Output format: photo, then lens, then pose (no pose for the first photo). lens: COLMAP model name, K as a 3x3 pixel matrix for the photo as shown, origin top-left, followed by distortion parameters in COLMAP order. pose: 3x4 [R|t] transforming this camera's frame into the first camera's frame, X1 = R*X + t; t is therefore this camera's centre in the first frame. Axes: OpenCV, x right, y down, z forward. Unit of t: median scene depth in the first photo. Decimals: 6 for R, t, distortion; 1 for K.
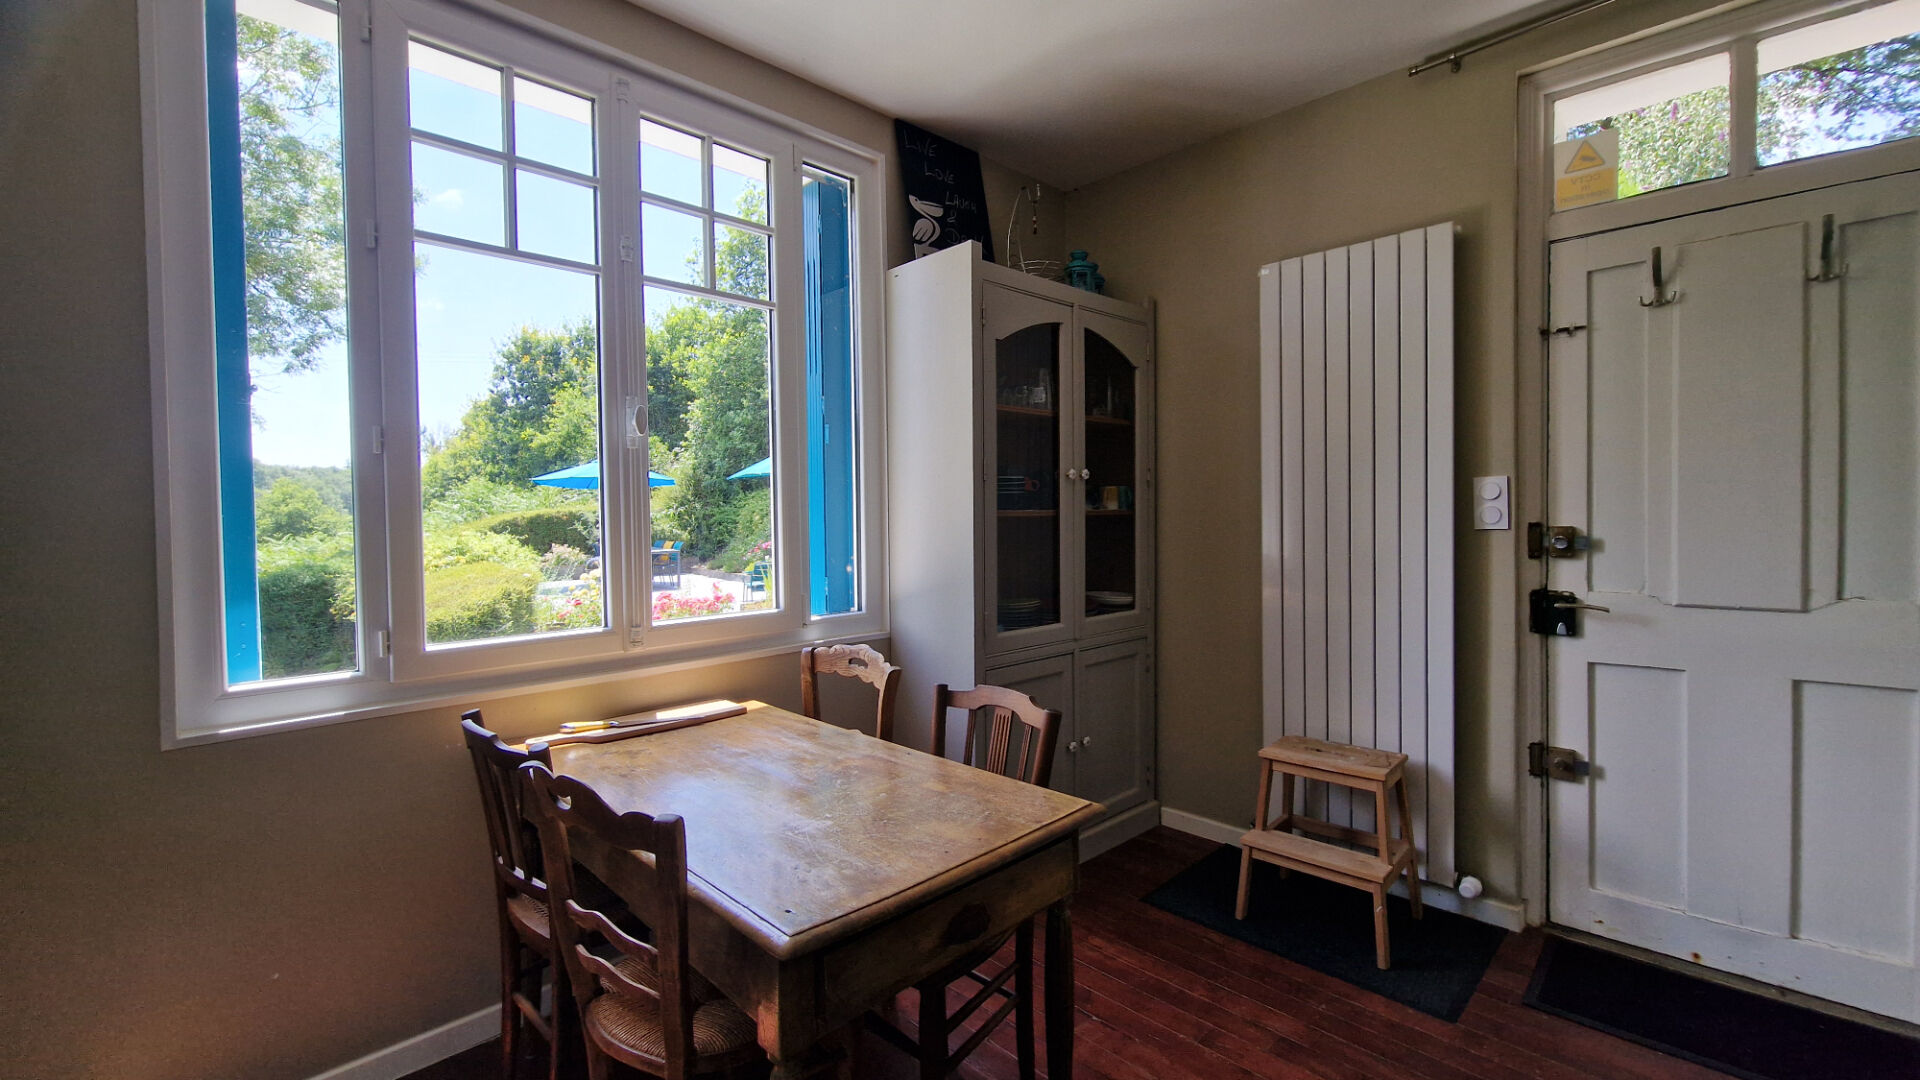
lens RADIAL K [[798.6, 0, 965.2], [0, 798.6, 532.4], [0, 0, 1]] dist [-0.002051, -0.000293]
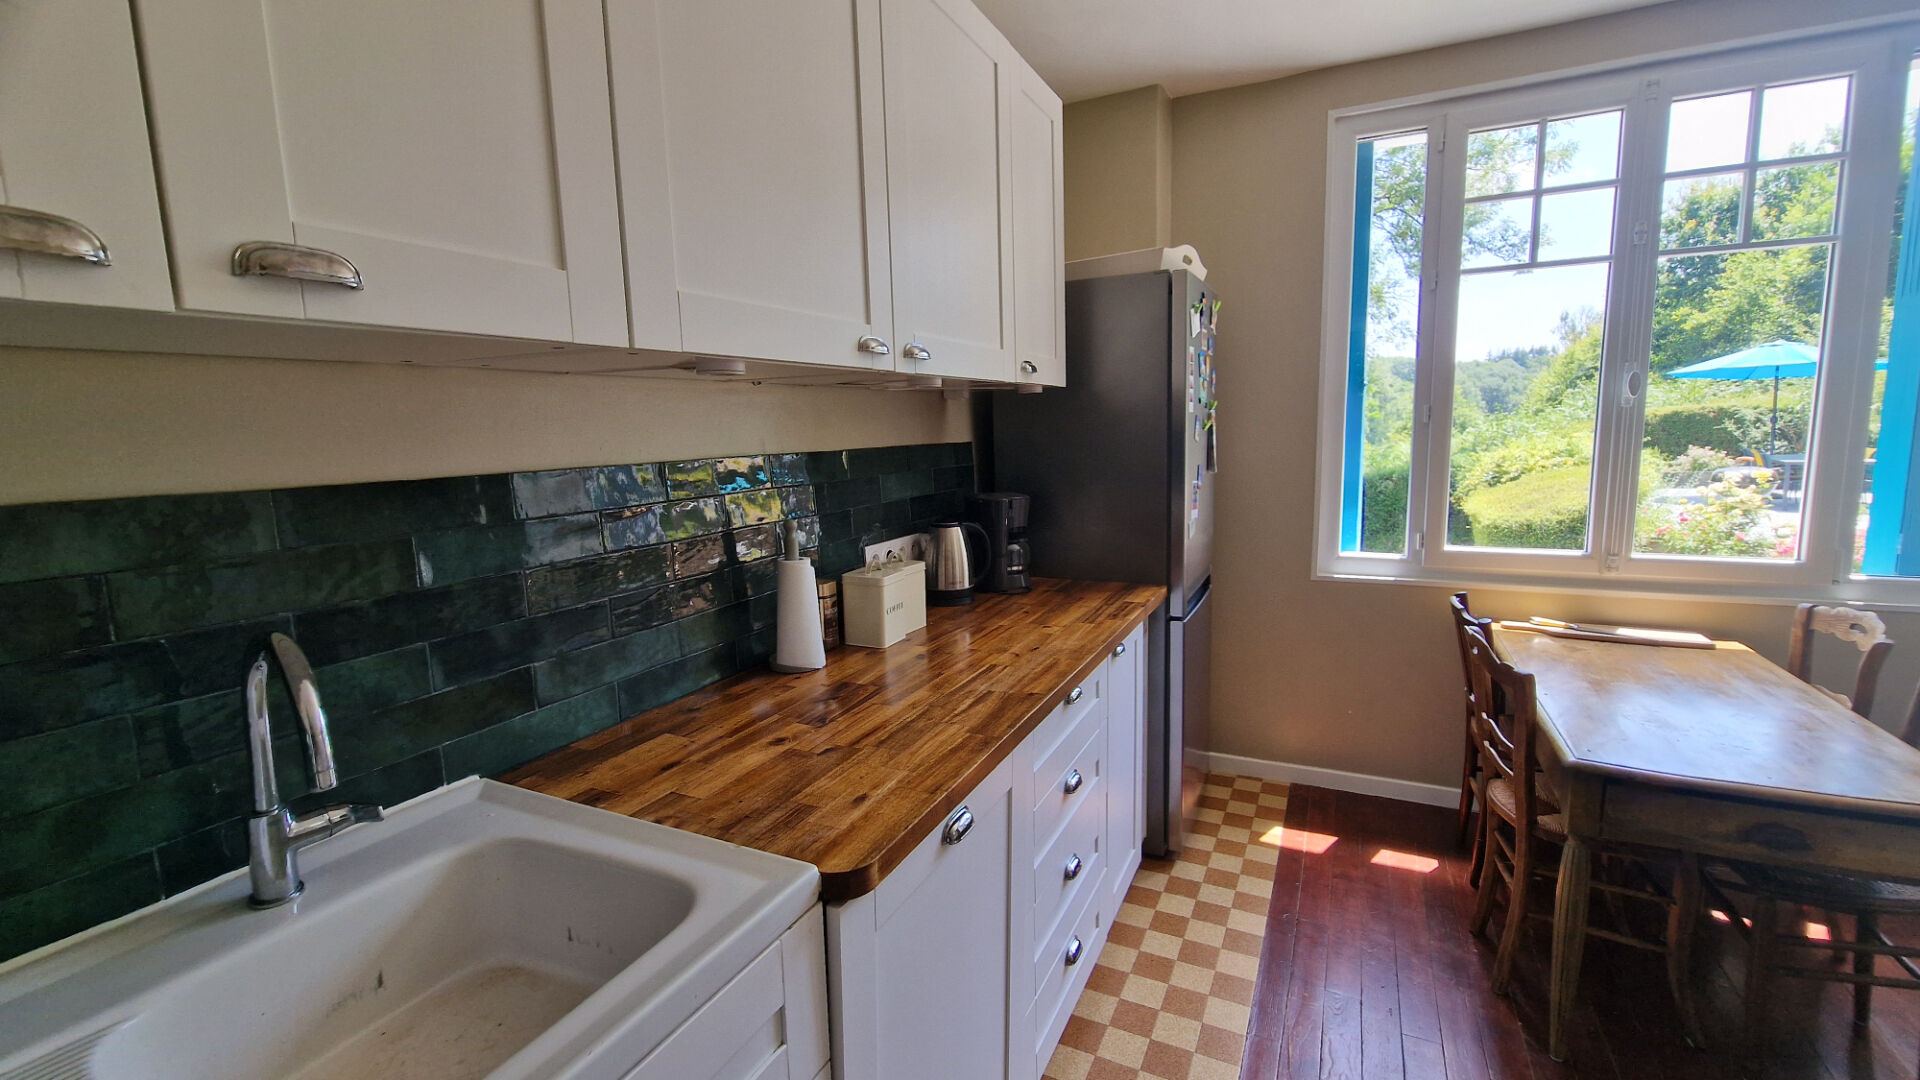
lens RADIAL K [[798.6, 0, 965.2], [0, 798.6, 532.4], [0, 0, 1]] dist [-0.002051, -0.000293]
pose [[0.332832, 0.132123, -0.933684, 0.372221], [-0.003645, 0.990309, 0.138837, -0.078254], [0.942979, -0.042806, 0.330088, -0.314022]]
